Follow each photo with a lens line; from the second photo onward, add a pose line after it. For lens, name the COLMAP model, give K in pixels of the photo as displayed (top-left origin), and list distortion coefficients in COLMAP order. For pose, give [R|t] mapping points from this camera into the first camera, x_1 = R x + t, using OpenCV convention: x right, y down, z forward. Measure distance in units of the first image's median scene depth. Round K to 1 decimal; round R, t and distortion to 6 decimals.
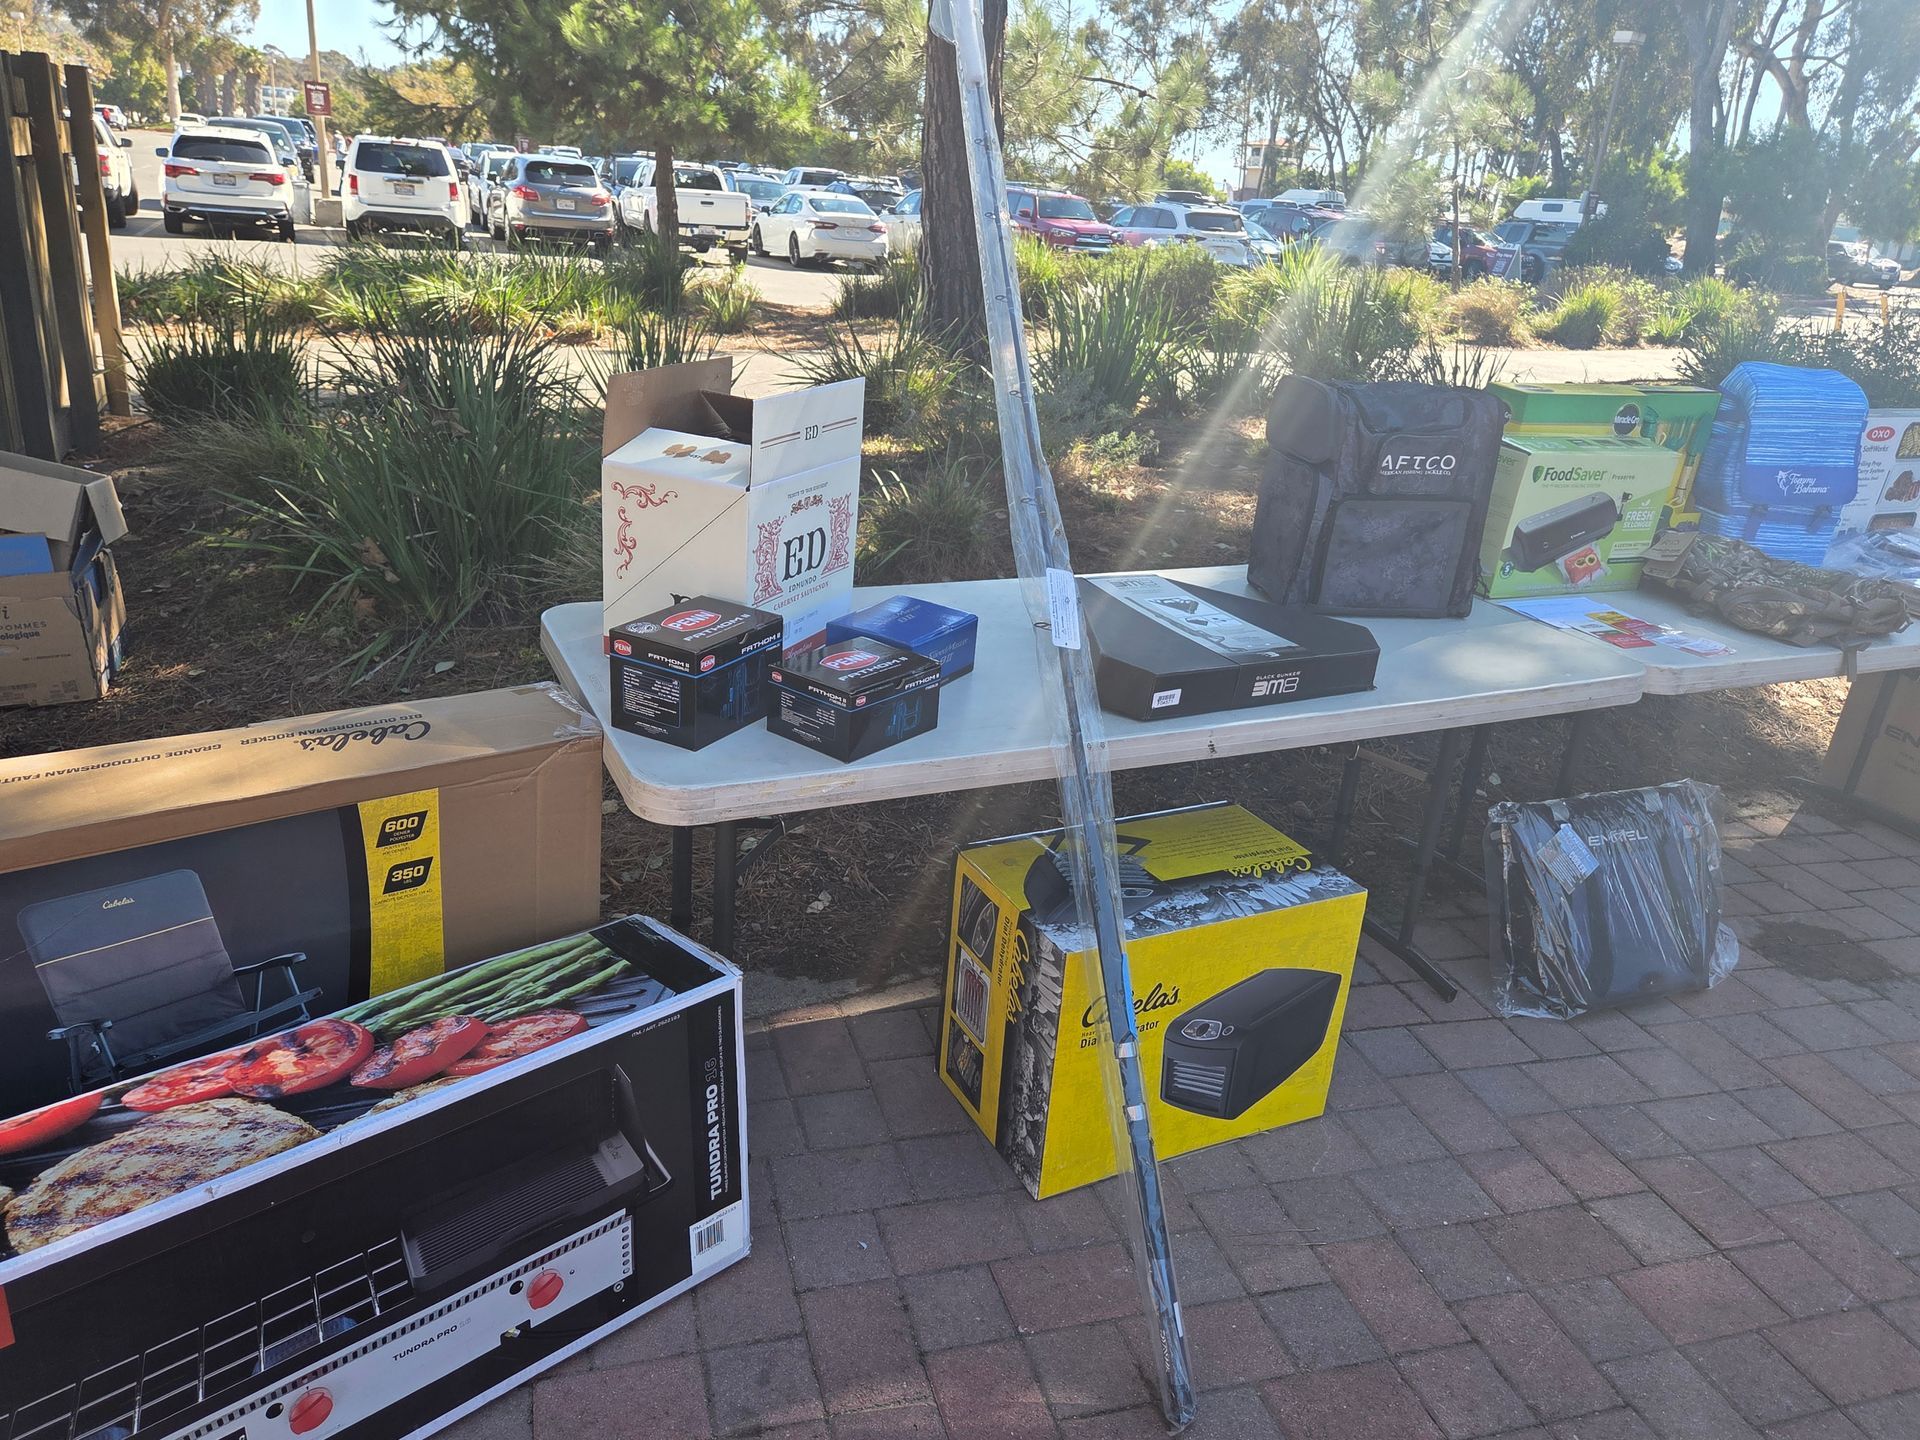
lens RADIAL K [[1433.3, 0, 950.3], [0, 1433.3, 710.4], [0, 0, 1]] dist [0.092094, -0.085587]
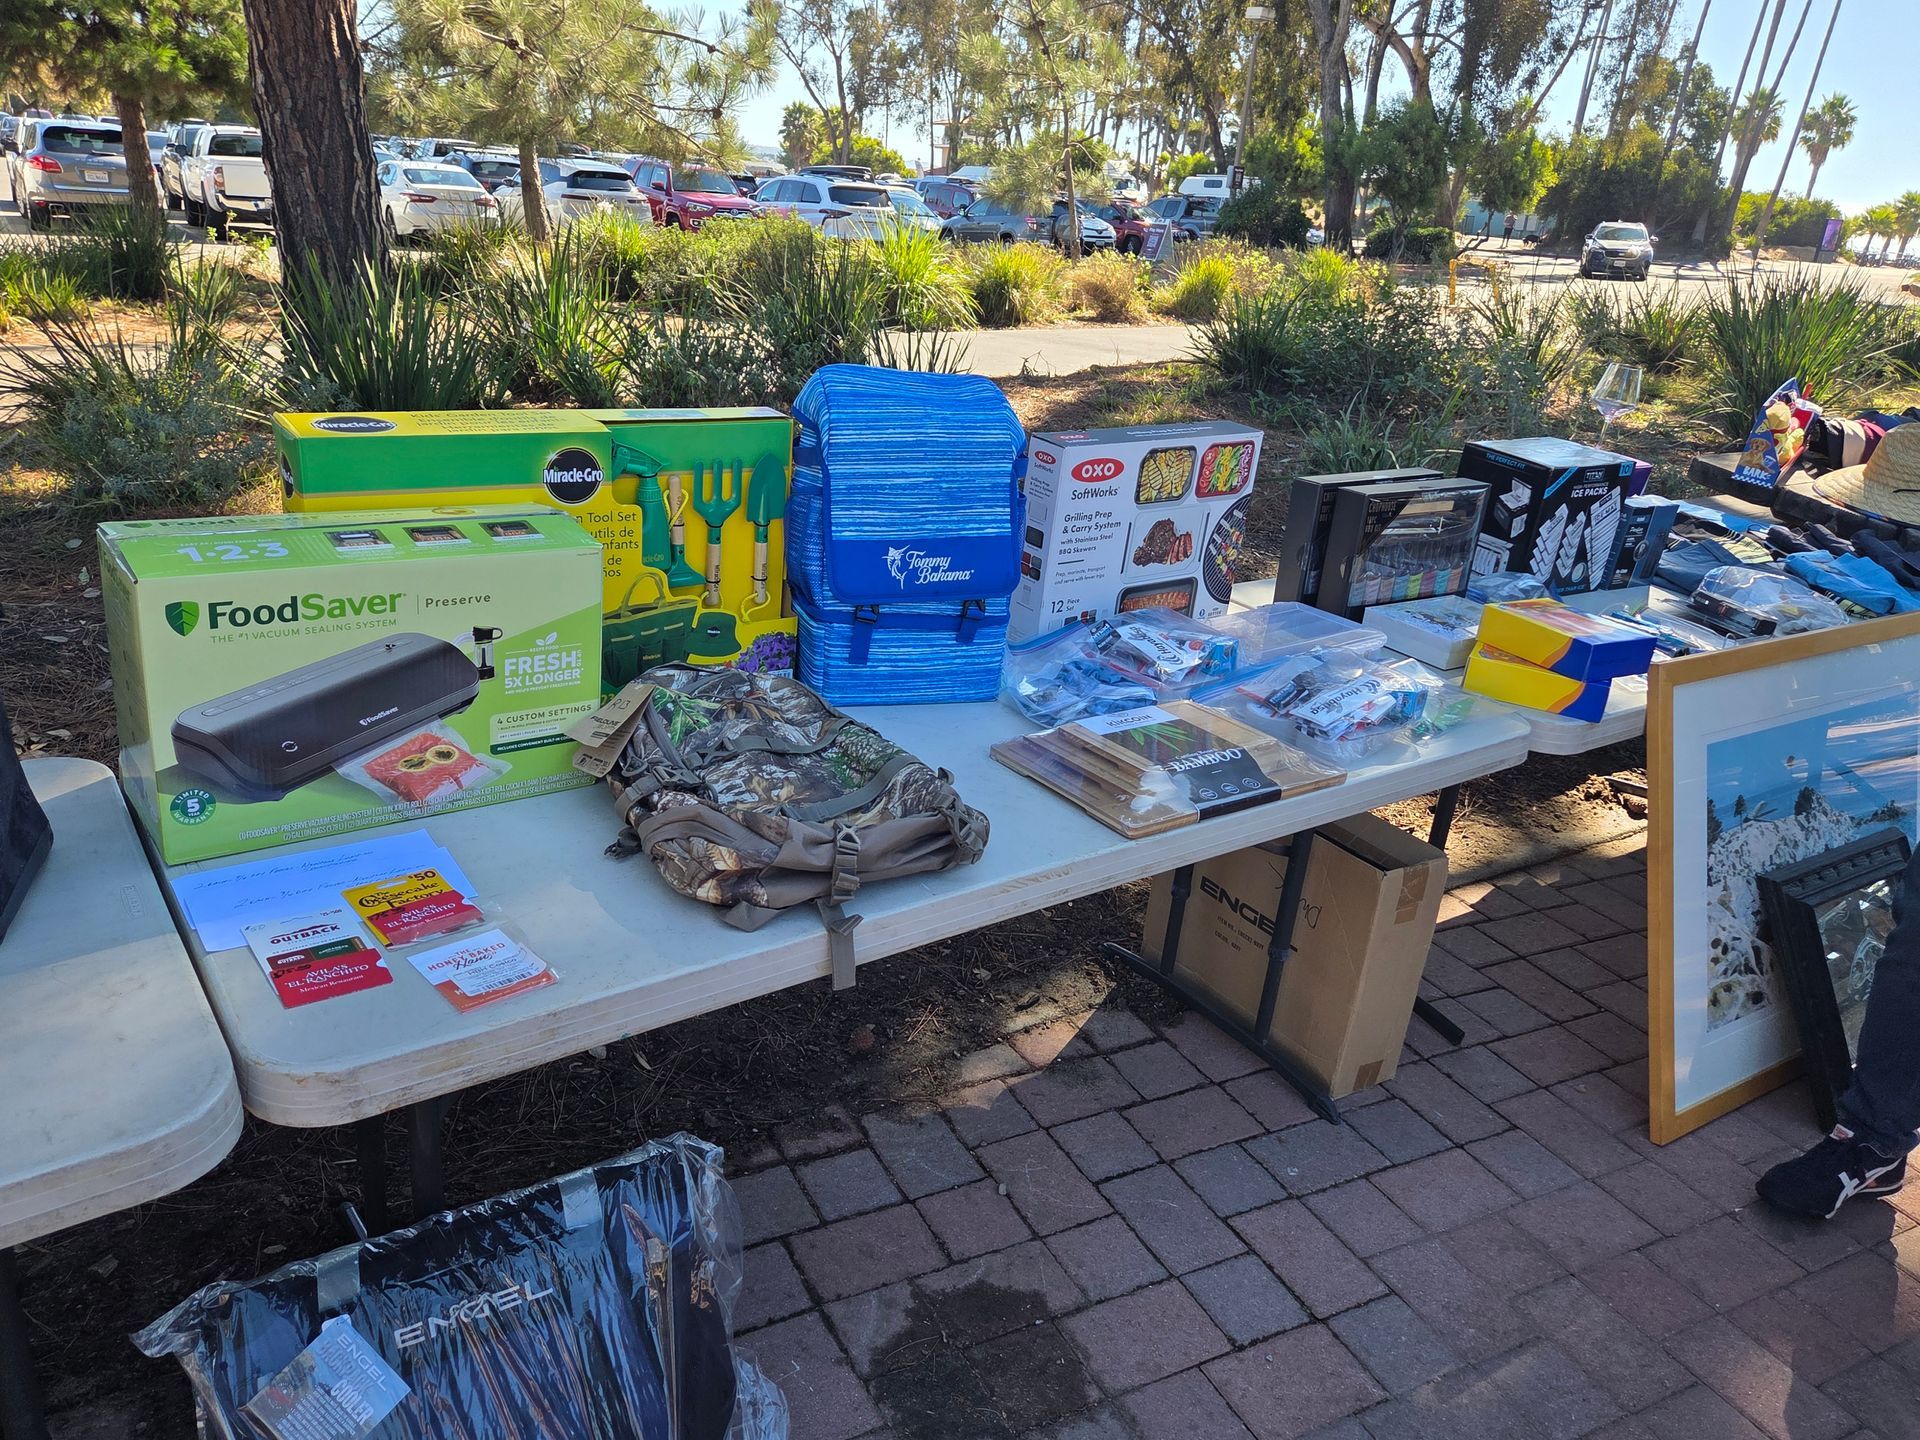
lens RADIAL K [[1433.3, 0, 950.3], [0, 1433.3, 710.4], [0, 0, 1]] dist [0.092094, -0.085587]
pose [[0.982225, -0.070725, 0.173871, 0.078616], [0.068514, 0.997475, 0.018695, -0.017270], [-0.174755, -0.006450, 0.984591, 0.067436]]
